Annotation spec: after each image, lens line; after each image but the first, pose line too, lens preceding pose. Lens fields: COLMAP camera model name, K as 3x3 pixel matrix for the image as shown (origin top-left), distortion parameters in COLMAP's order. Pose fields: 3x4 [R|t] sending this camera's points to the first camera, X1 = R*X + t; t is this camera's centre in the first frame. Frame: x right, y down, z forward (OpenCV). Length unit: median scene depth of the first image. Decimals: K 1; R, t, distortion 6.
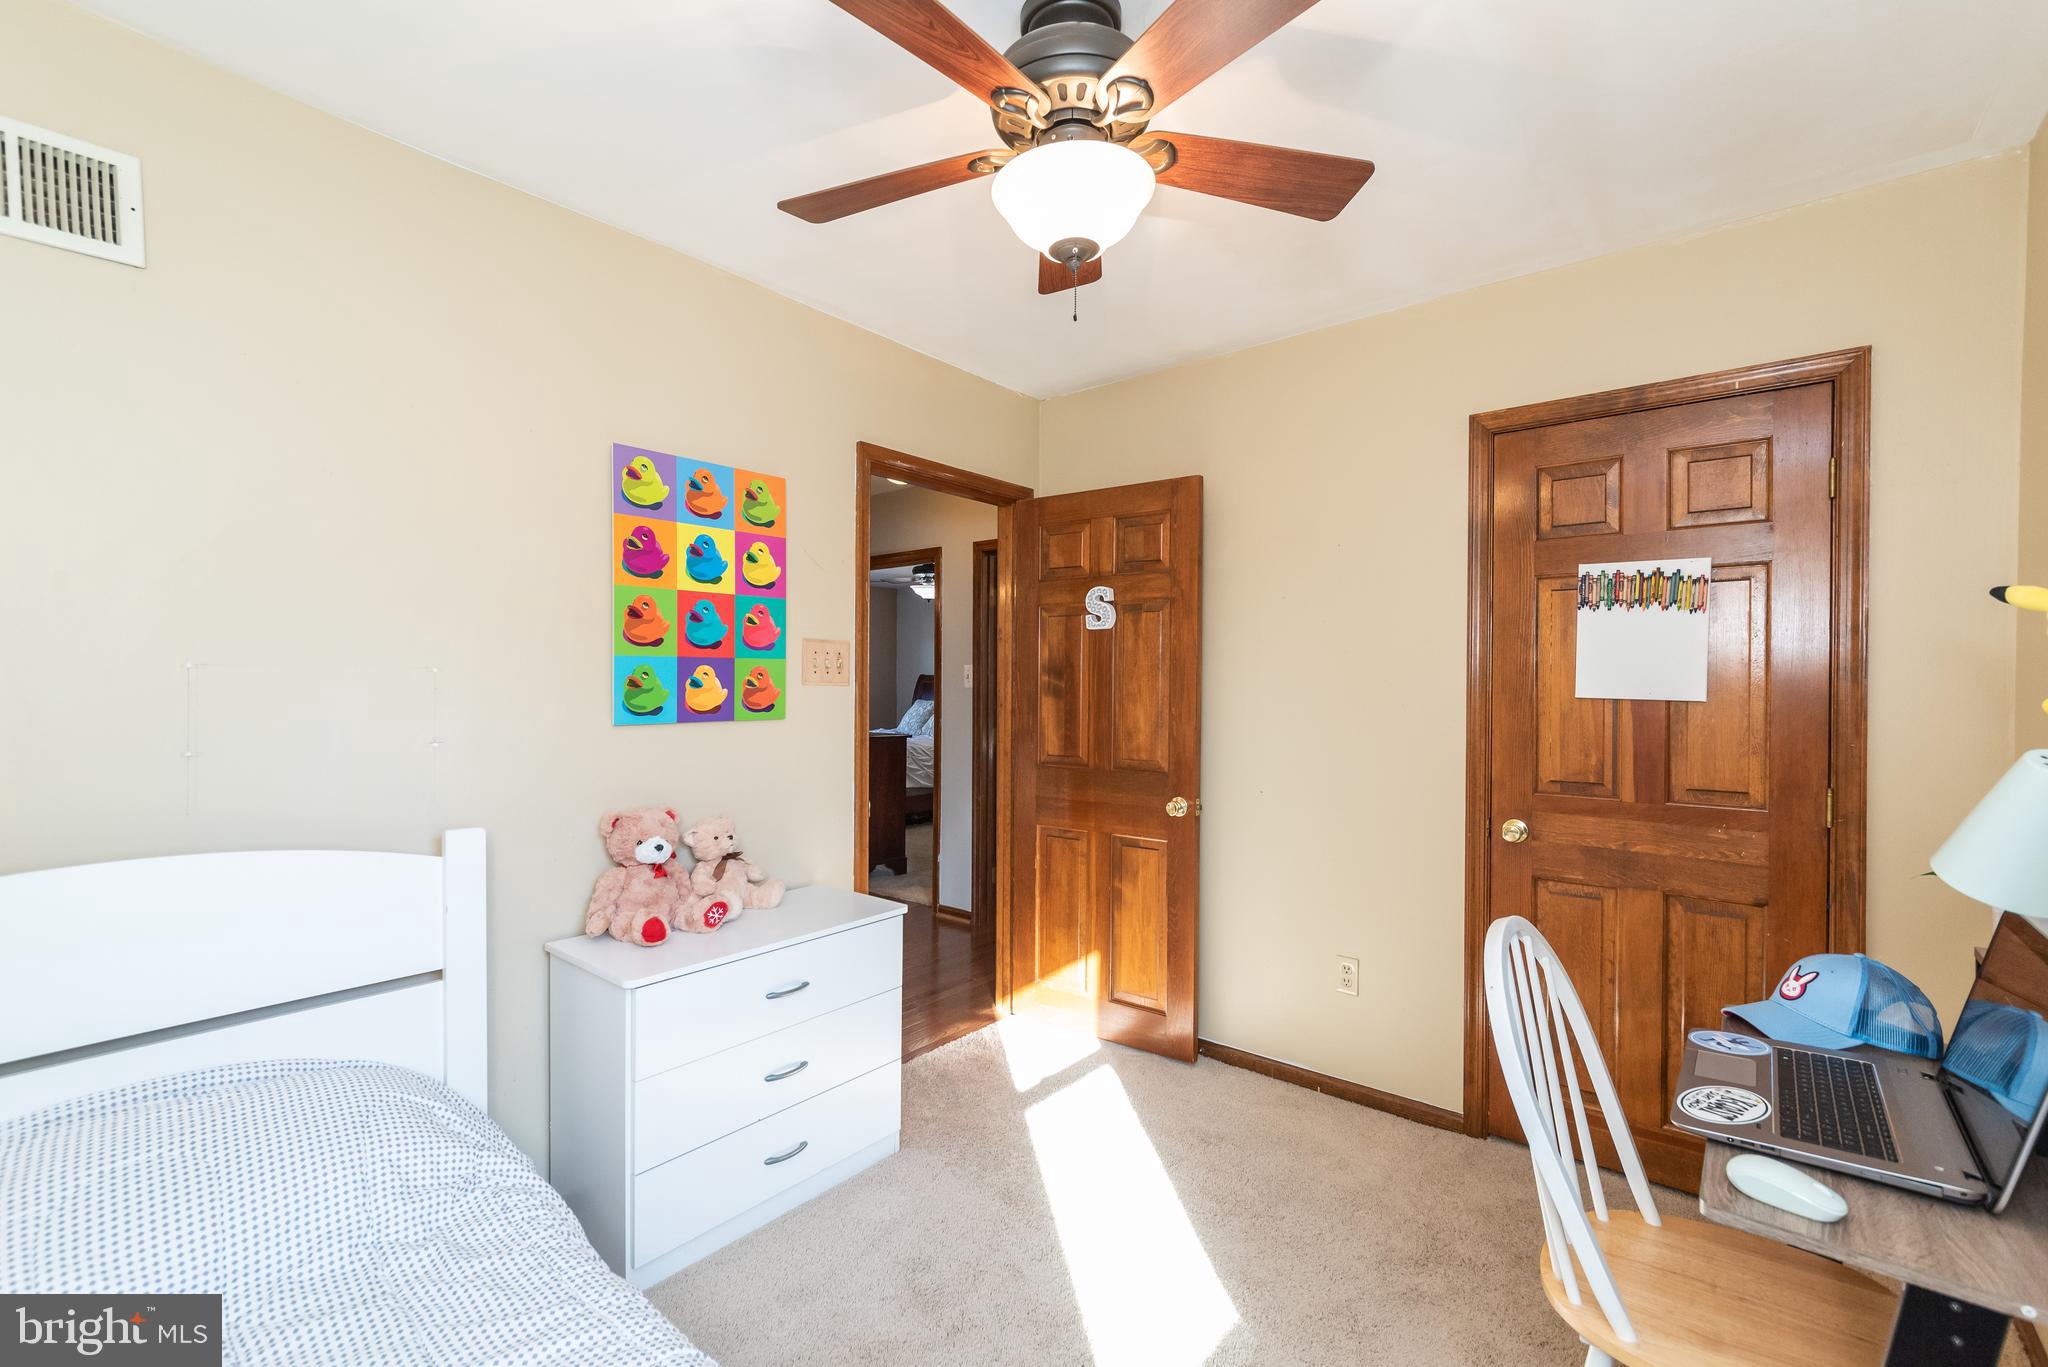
lens RADIAL K [[867.5, 0, 1025.6], [0, 867.5, 688.5], [0, 0, 1]] dist [0.004024, 0.000224]
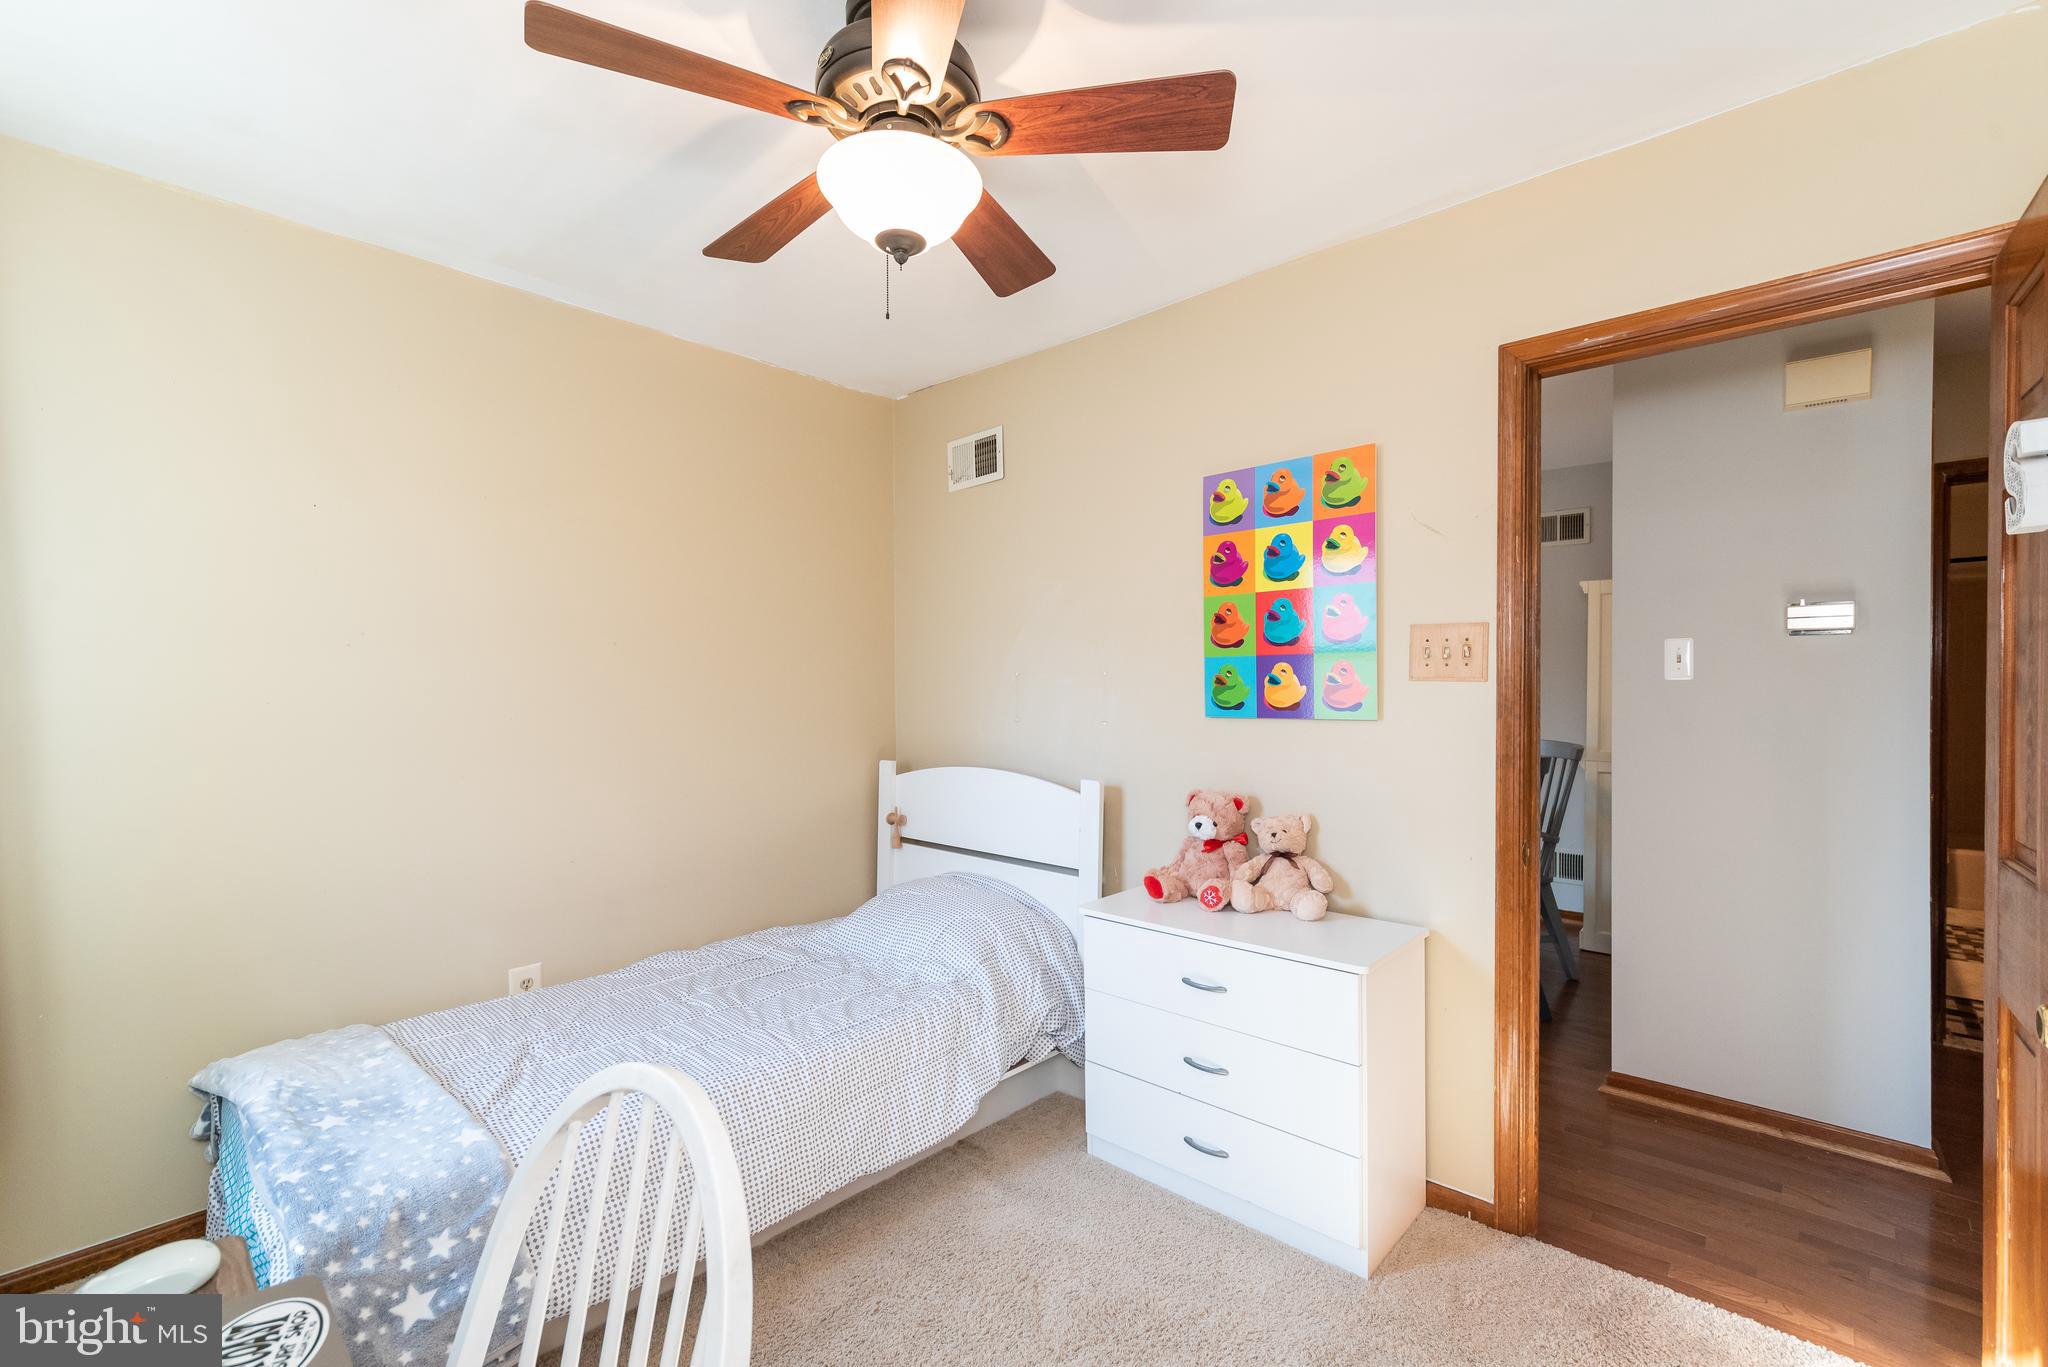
lens RADIAL K [[867.5, 0, 1016.6], [0, 867.5, 690.8], [0, 0, 1]] dist [0.004024, 0.000224]
pose [[-0.049036, 0.002623, -0.998794, 0.677031], [-0.001172, 0.999996, 0.002684, 0.003980], [0.998796, 0.001302, -0.049032, 0.763272]]
